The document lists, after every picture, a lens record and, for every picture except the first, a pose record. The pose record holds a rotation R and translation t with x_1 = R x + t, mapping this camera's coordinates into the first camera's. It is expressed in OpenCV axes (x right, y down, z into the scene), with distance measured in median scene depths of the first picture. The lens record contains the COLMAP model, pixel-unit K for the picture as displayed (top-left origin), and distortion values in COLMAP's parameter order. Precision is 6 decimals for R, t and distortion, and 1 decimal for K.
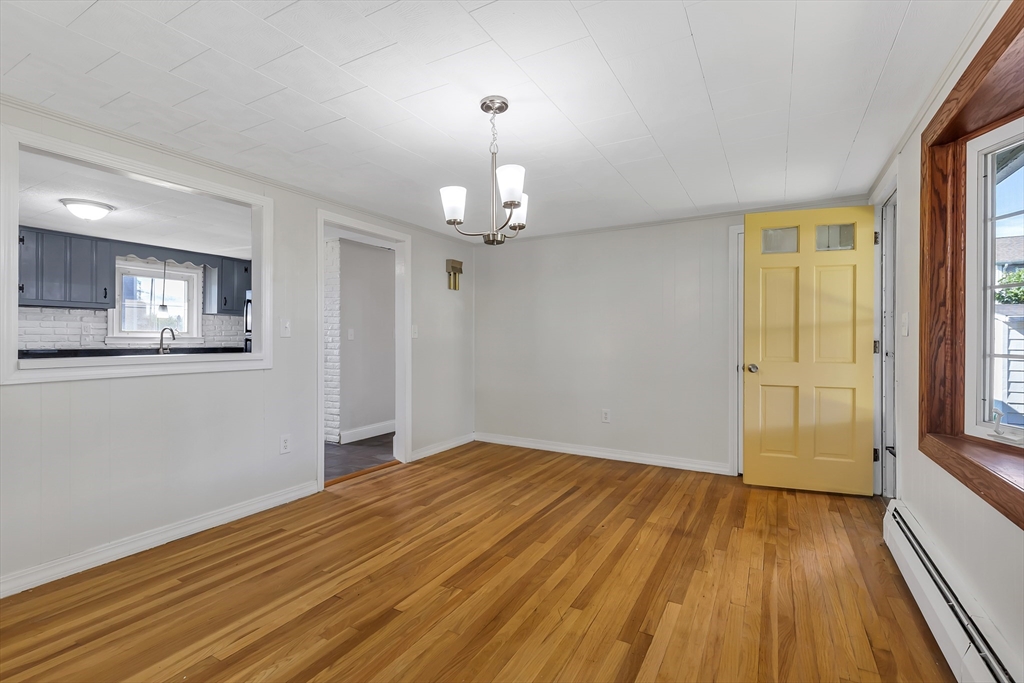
lens RADIAL K [[467.0, 0, 512.4], [0, 467.0, 340.6], [0, 0, 1]] dist [0.002525, 0.000351]
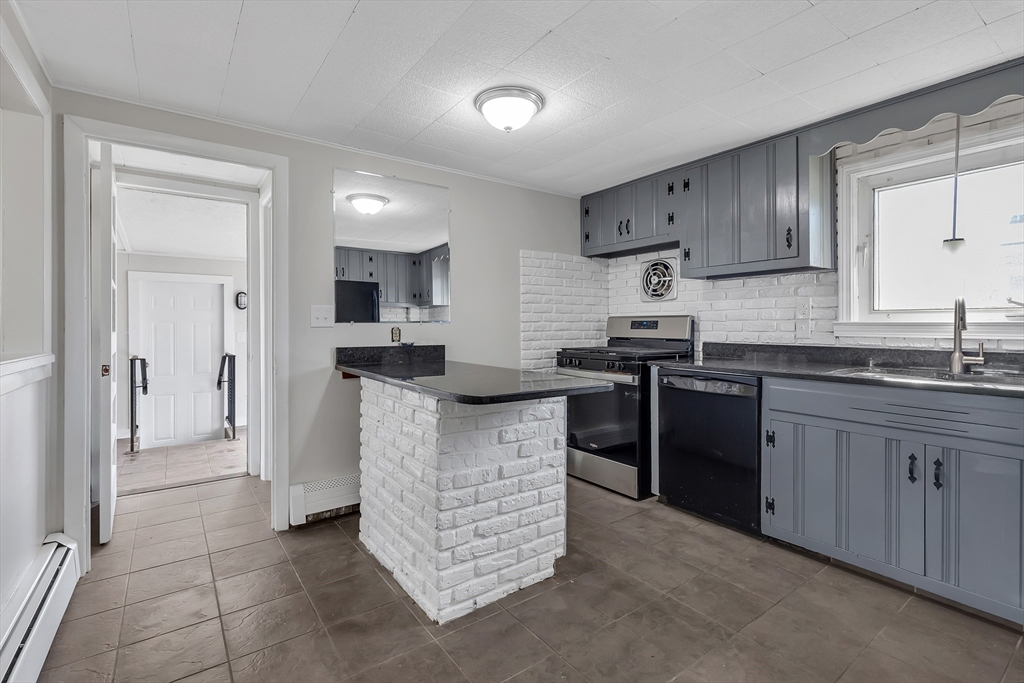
lens RADIAL K [[467.0, 0, 512.1], [0, 467.0, 326.2], [0, 0, 1]] dist [0.002525, 0.000351]
pose [[-0.422042, -0.001227, -0.906576, -0.394447], [-0.002467, 0.999997, -0.000205, -0.005371], [0.906573, 0.002150, -0.422043, 1.340528]]
